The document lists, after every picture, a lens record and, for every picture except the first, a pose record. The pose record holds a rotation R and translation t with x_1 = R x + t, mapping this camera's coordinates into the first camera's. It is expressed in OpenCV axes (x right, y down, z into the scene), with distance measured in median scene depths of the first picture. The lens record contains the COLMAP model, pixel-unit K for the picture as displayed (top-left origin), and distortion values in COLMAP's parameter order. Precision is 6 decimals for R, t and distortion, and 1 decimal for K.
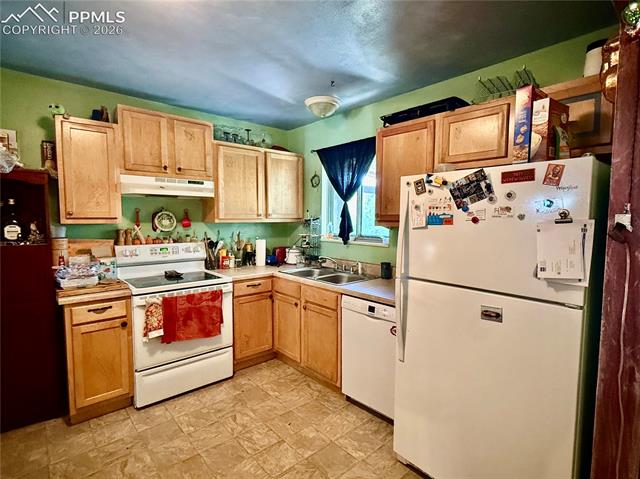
lens RADIAL K [[330.2, 0, 319.1], [0, 330.2, 242.3], [0, 0, 1]] dist [-0.008085, -0.000874]
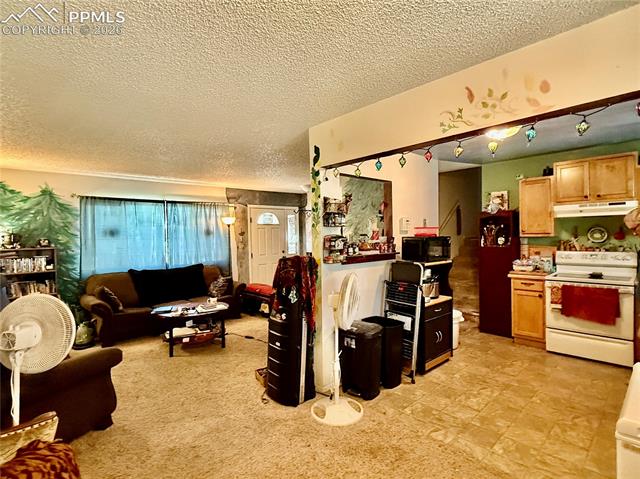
lens RADIAL K [[330.2, 0, 319.1], [0, 330.2, 237.0], [0, 0, 1]] dist [-0.008085, -0.000874]
pose [[0.031786, -0.000488, -0.999495, 0.932322], [-0.057392, 0.998349, -0.002313, 0.014097], [0.997846, 0.057437, 0.031706, -0.180401]]
